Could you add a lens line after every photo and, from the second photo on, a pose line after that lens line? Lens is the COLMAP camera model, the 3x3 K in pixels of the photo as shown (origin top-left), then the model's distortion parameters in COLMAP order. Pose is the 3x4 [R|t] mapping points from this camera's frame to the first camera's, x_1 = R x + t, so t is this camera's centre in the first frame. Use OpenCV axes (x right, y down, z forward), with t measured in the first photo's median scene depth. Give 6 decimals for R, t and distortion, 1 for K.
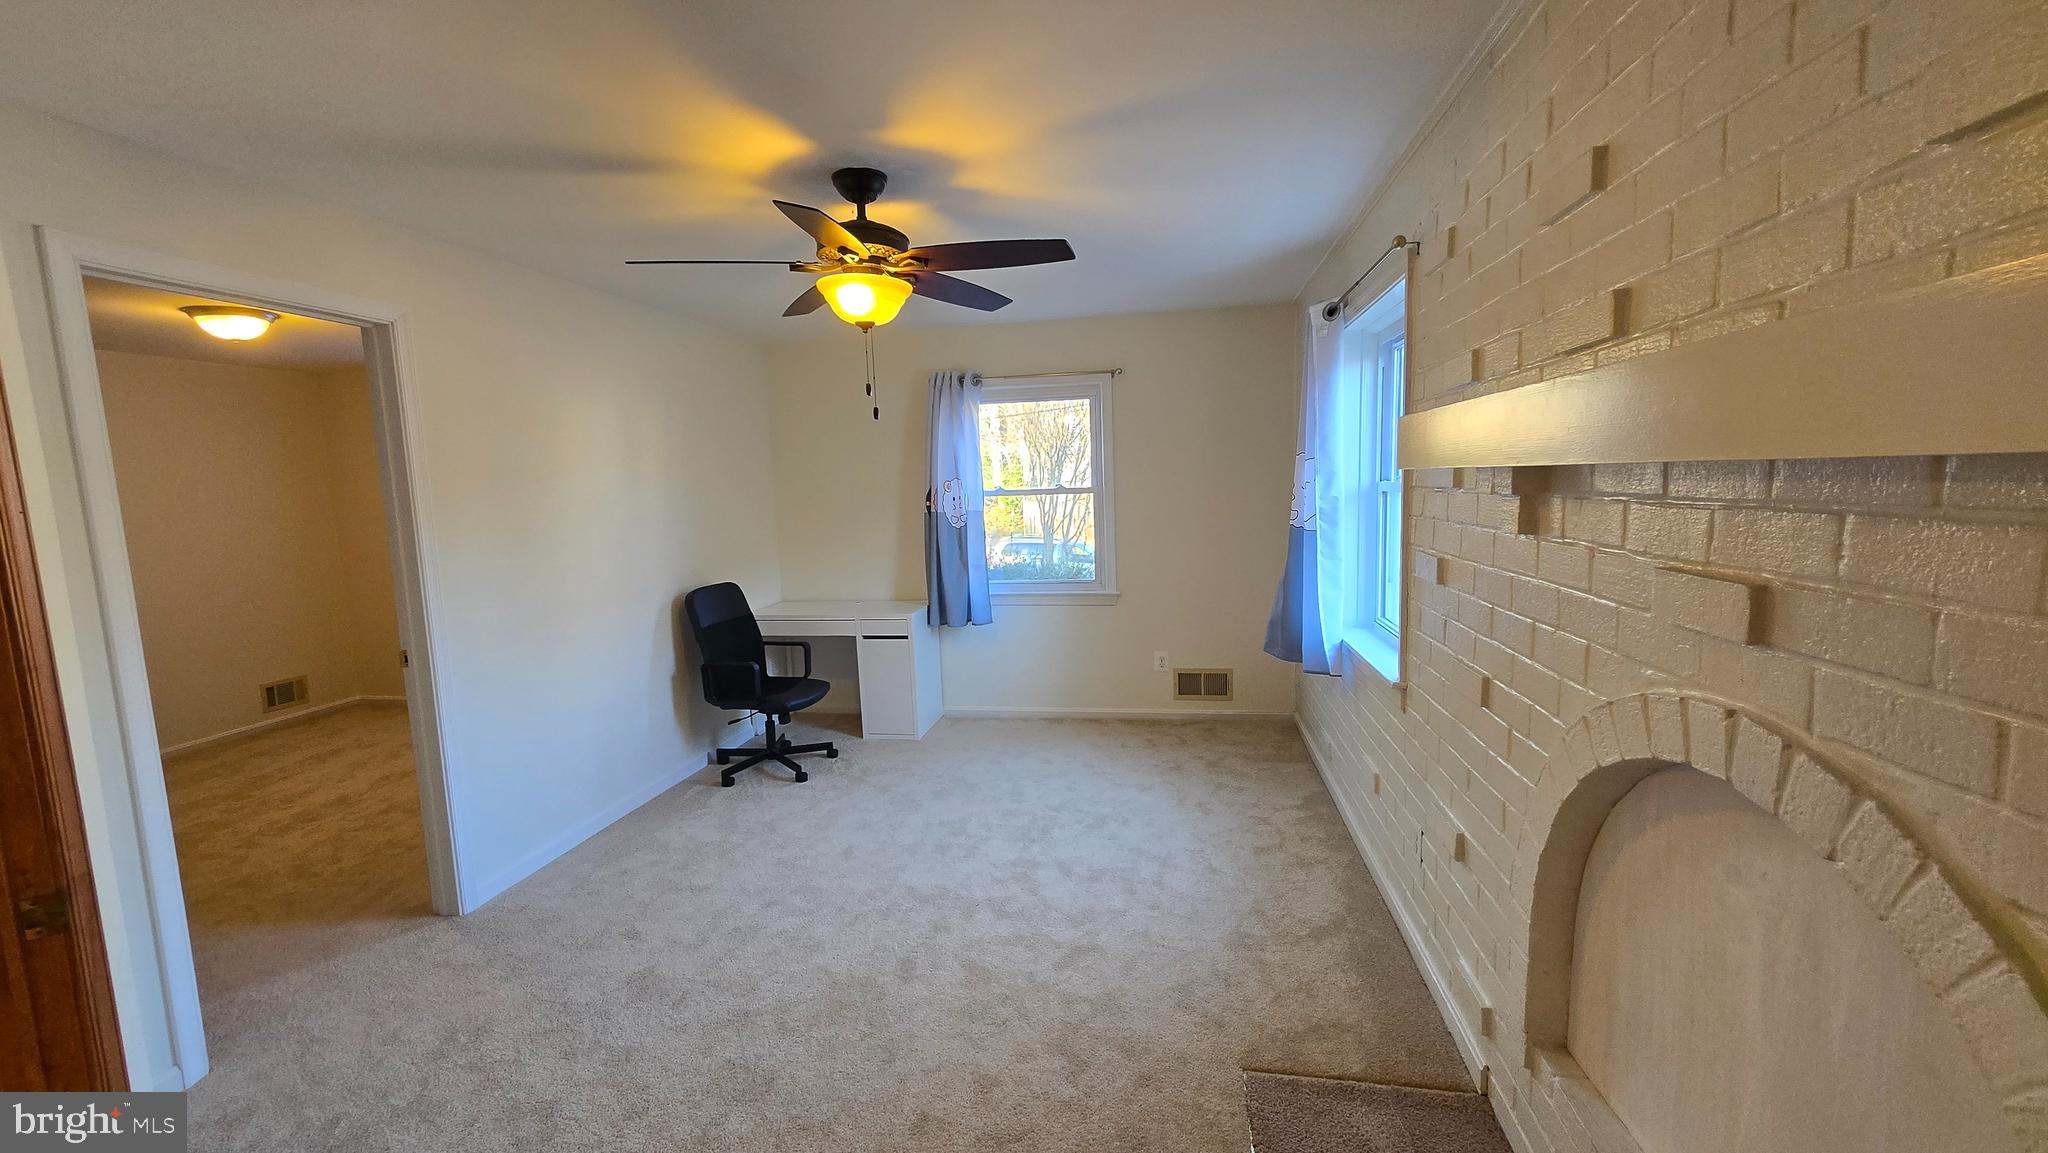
lens RADIAL K [[803.3, 0, 1022.4], [0, 803.3, 577.3], [0, 0, 1]] dist [0.008515, -0.004760]
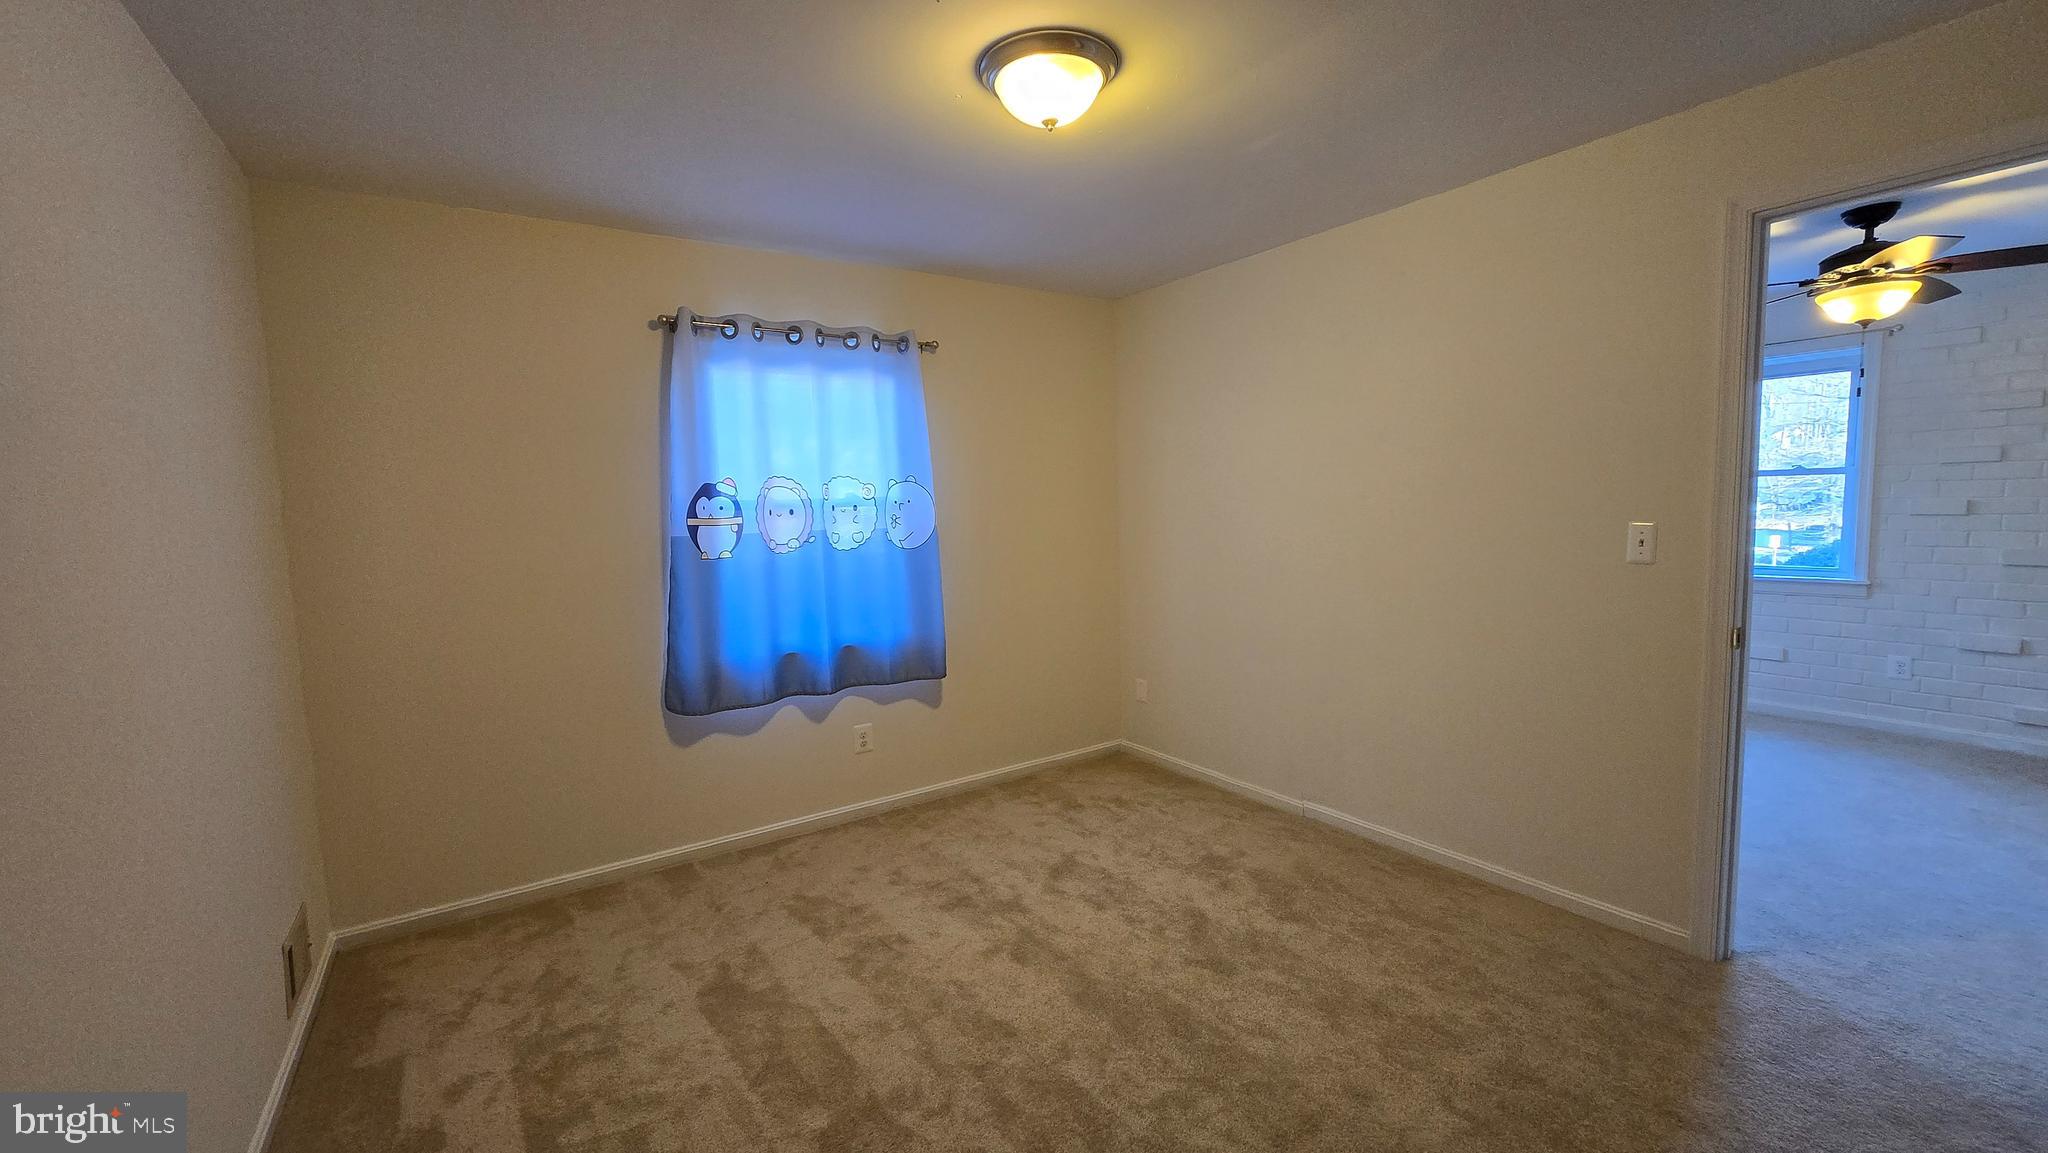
lens RADIAL K [[803.3, 0, 1012.9], [0, 803.3, 575.9], [0, 0, 1]] dist [0.008515, -0.004760]
pose [[0.719388, -0.055883, 0.692357, -1.097889], [0.088226, 0.996037, -0.011276, -0.008545], [-0.688983, 0.069195, 0.721467, 0.548991]]
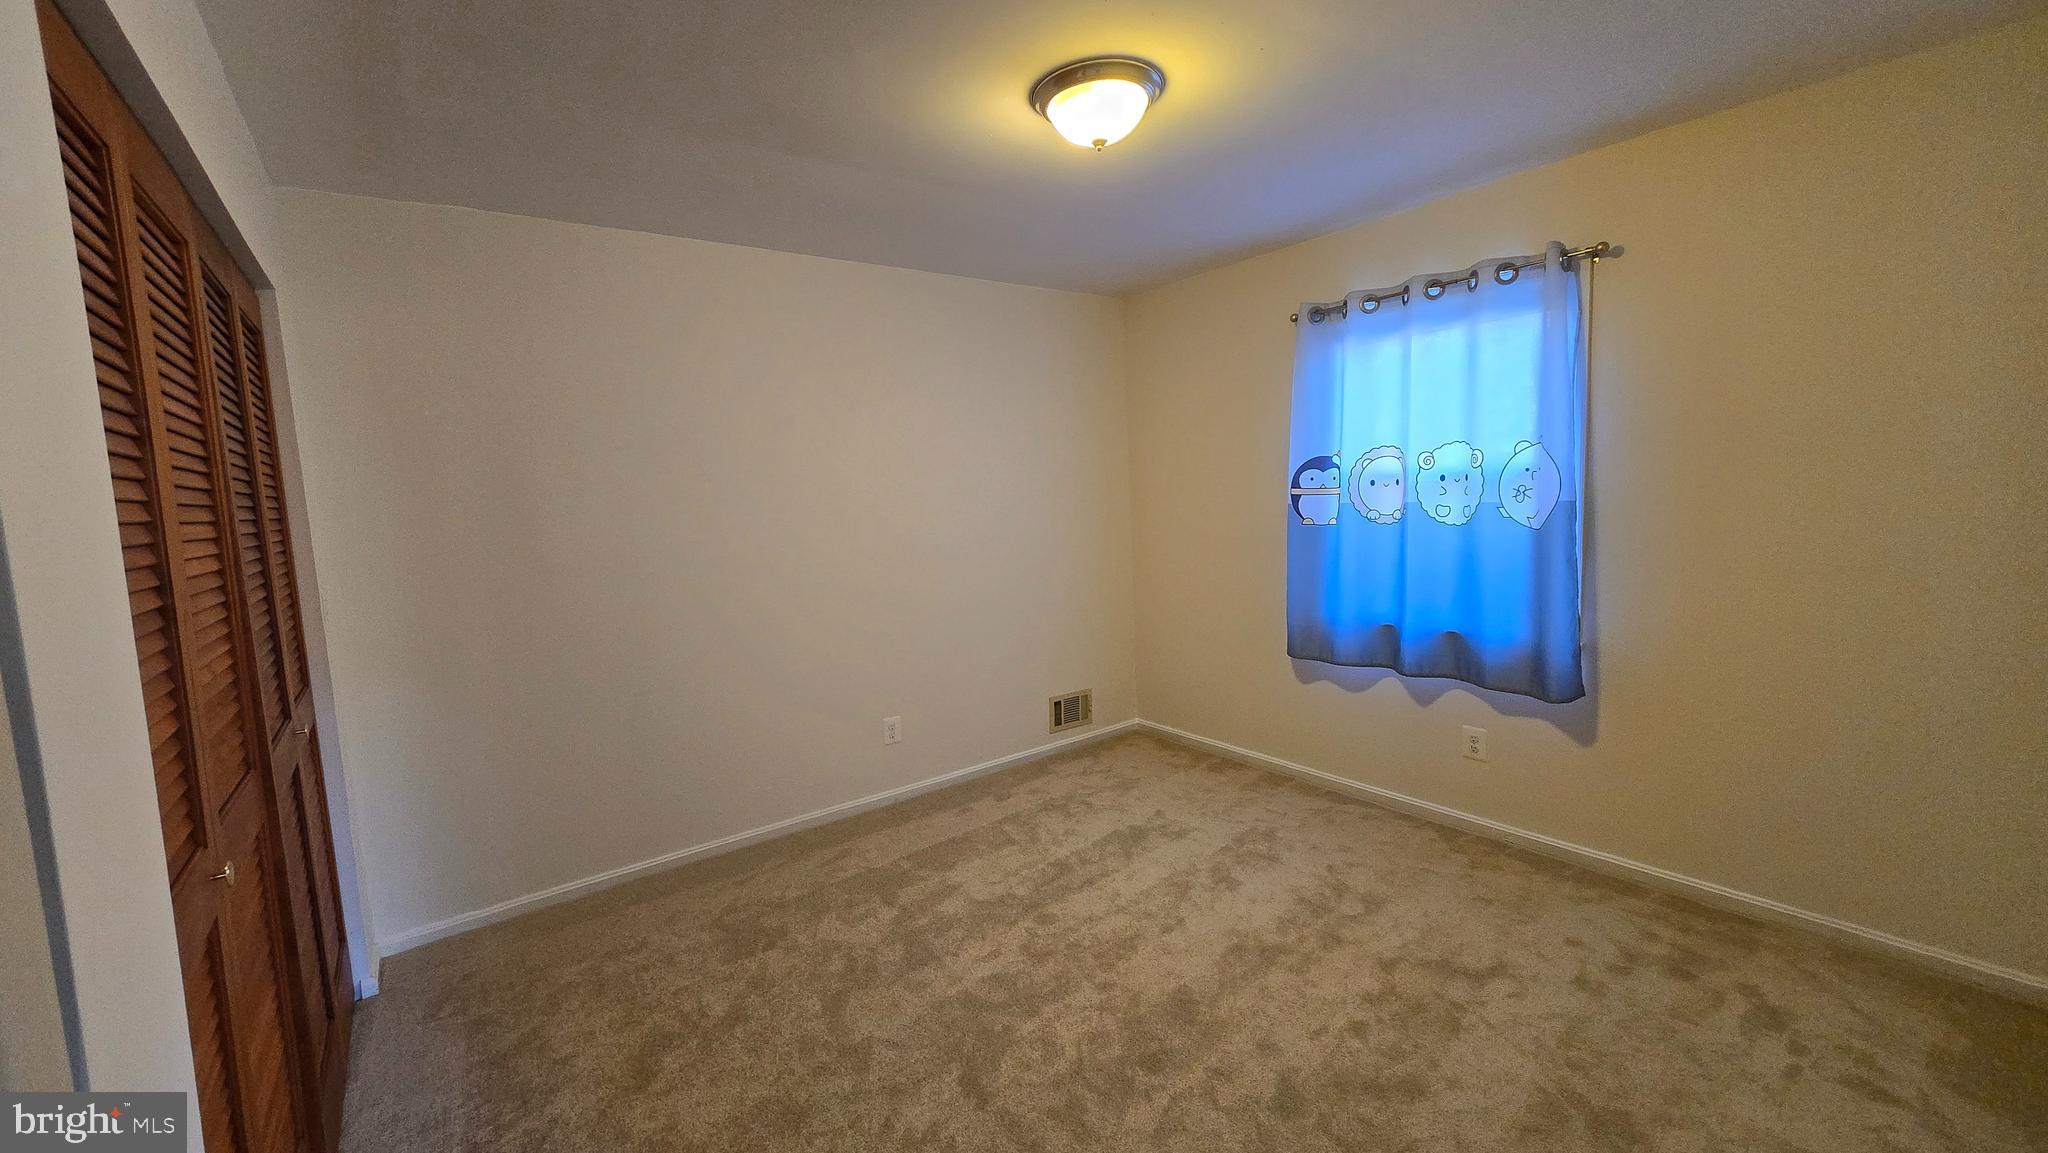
lens RADIAL K [[803.3, 0, 1014.2], [0, 803.3, 568.2], [0, 0, 1]] dist [0.008515, -0.004760]
pose [[0.727441, 0.063483, -0.683227, -0.510091], [-0.053777, 0.997923, 0.035466, -0.022847], [0.684059, 0.010943, 0.729344, 0.464088]]
